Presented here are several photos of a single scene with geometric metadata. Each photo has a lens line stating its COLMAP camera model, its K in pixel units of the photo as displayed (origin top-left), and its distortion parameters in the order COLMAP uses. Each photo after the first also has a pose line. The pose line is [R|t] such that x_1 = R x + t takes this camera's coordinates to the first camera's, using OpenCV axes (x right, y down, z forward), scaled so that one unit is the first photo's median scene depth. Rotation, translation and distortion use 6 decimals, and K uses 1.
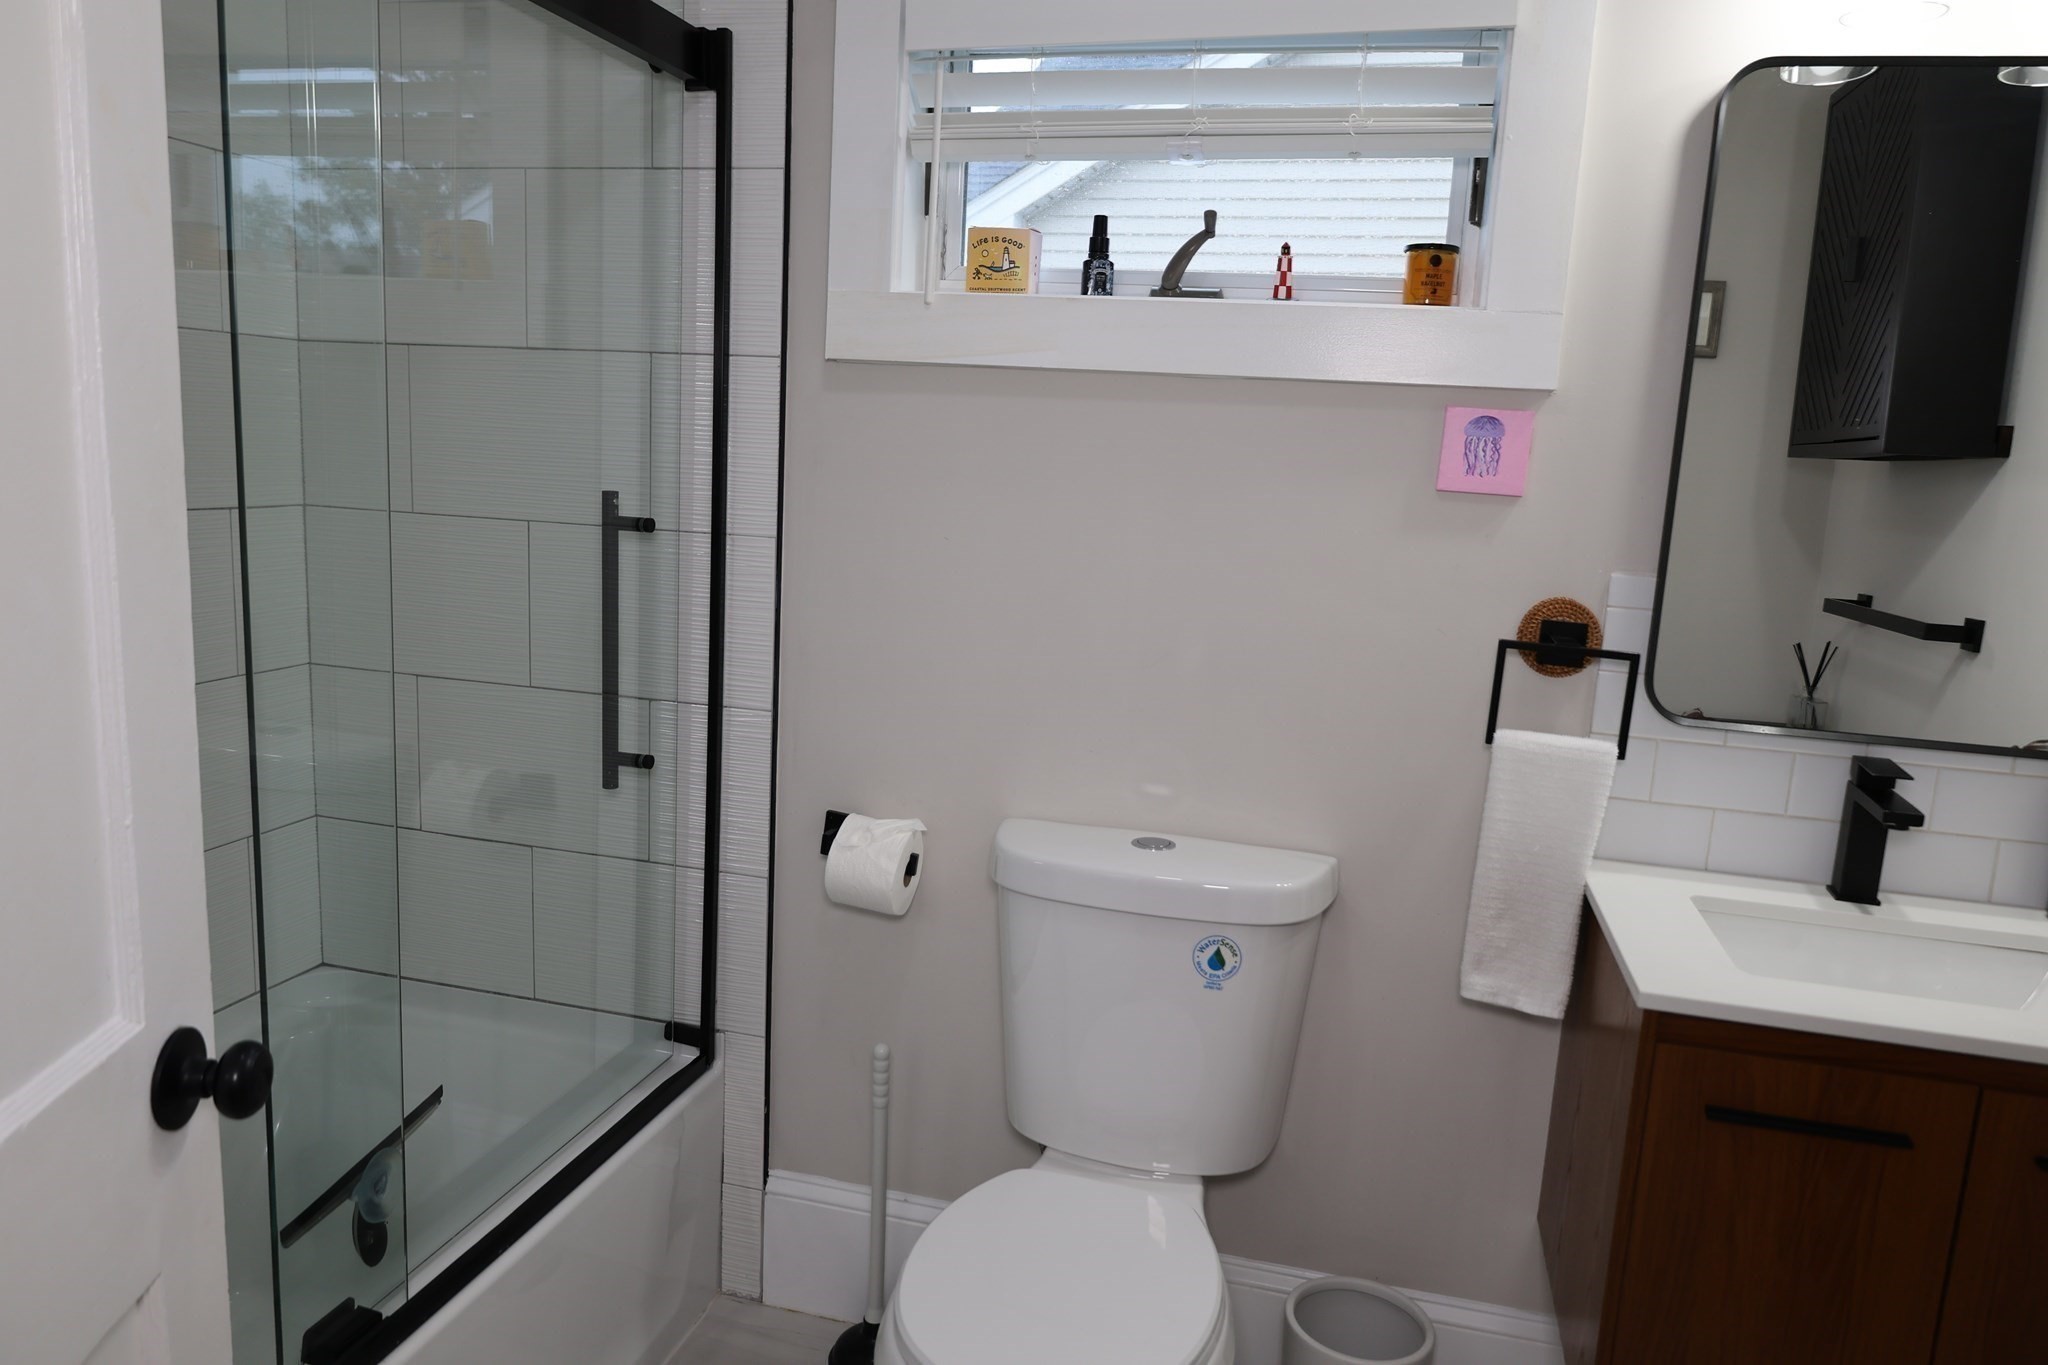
lens RADIAL K [[1389.6, 0, 1024.0], [0, 1389.6, 682.5], [0, 0, 1]] dist [-0.026363, 0.018782]
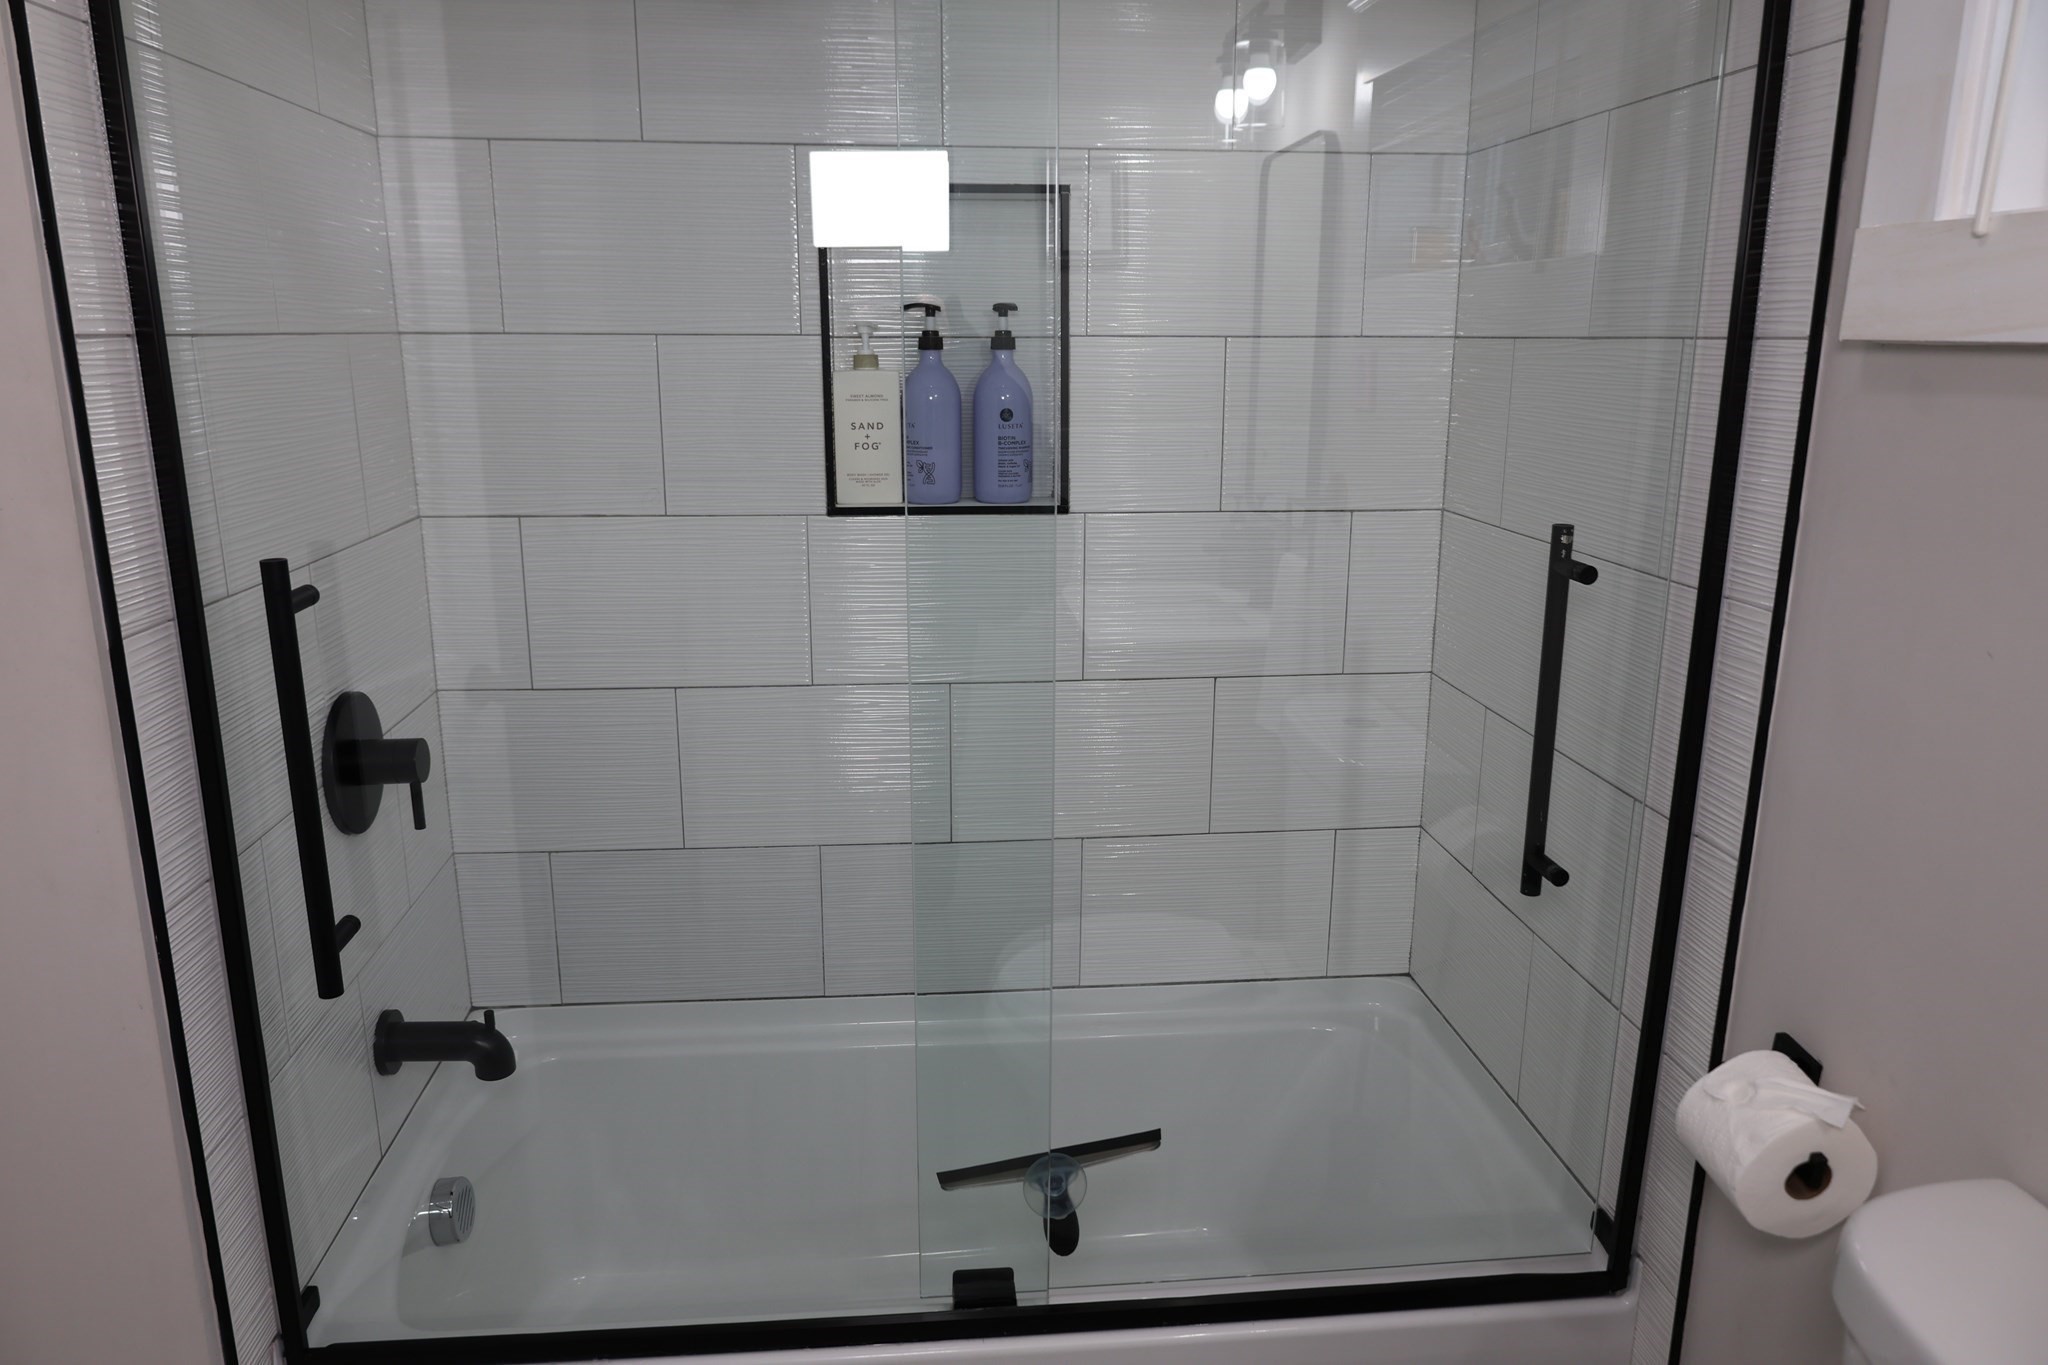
lens RADIAL K [[1389.6, 0, 1024.0], [0, 1389.6, 682.5], [0, 0, 1]] dist [-0.026363, 0.018782]
pose [[0.347989, 0.181027, -0.919855, 0.335624], [-0.142124, 0.980026, 0.139102, -0.121132], [0.926663, 0.082328, 0.366767, 0.460599]]
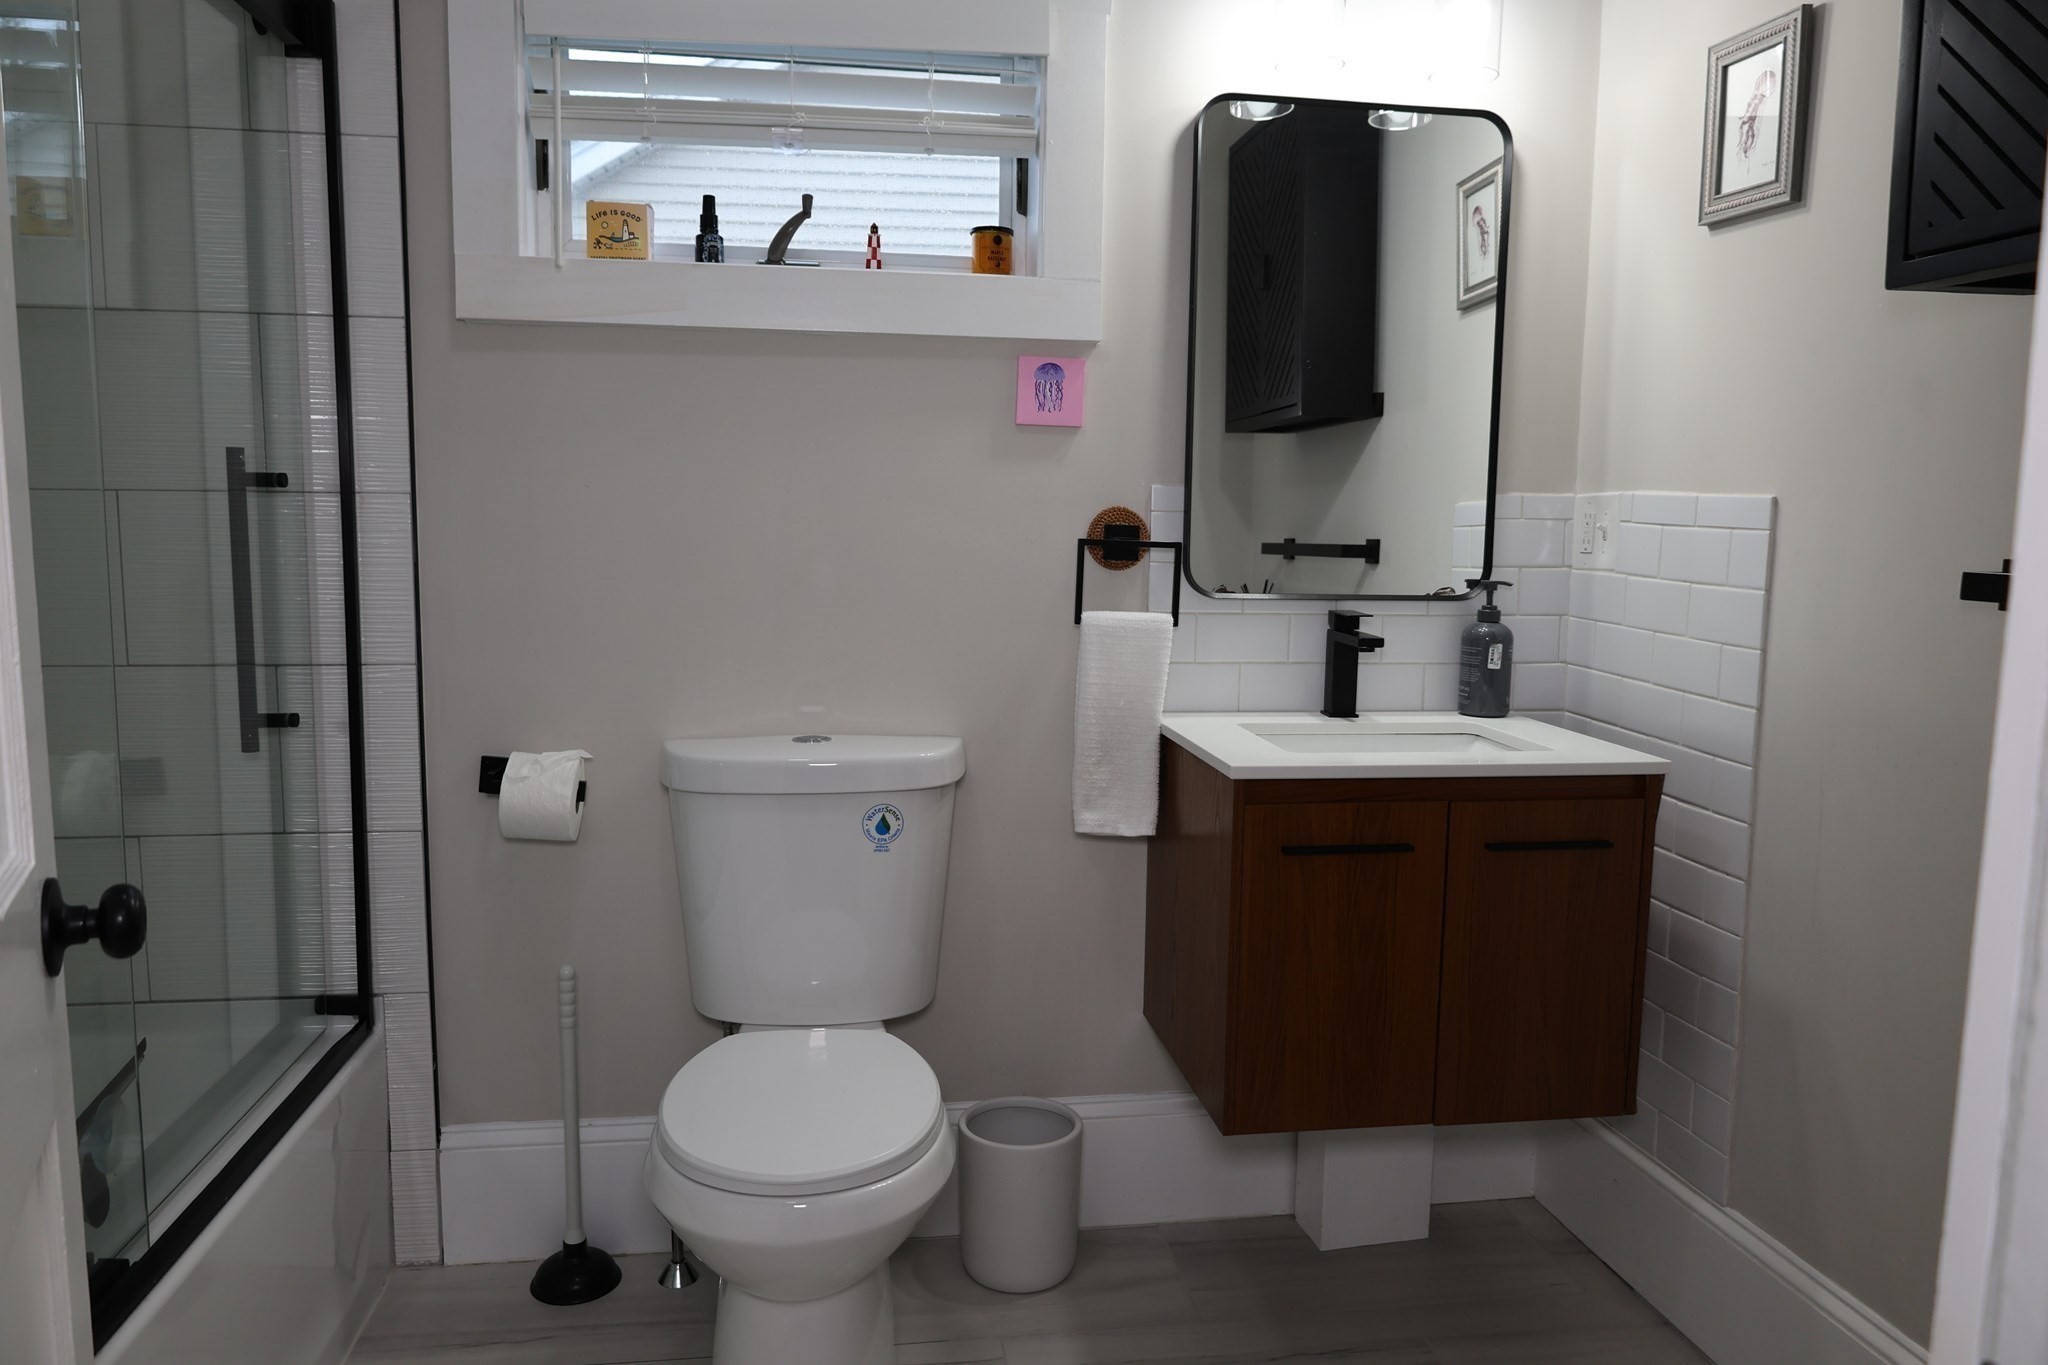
lens RADIAL K [[1389.6, 0, 1024.0], [0, 1389.6, 682.5], [0, 0, 1]] dist [-0.026363, 0.018782]
pose [[0.920514, -0.083809, 0.381614, -0.175234], [0.098588, 0.994941, -0.019304, 0.107418], [-0.378066, 0.055392, 0.924120, -0.120862]]
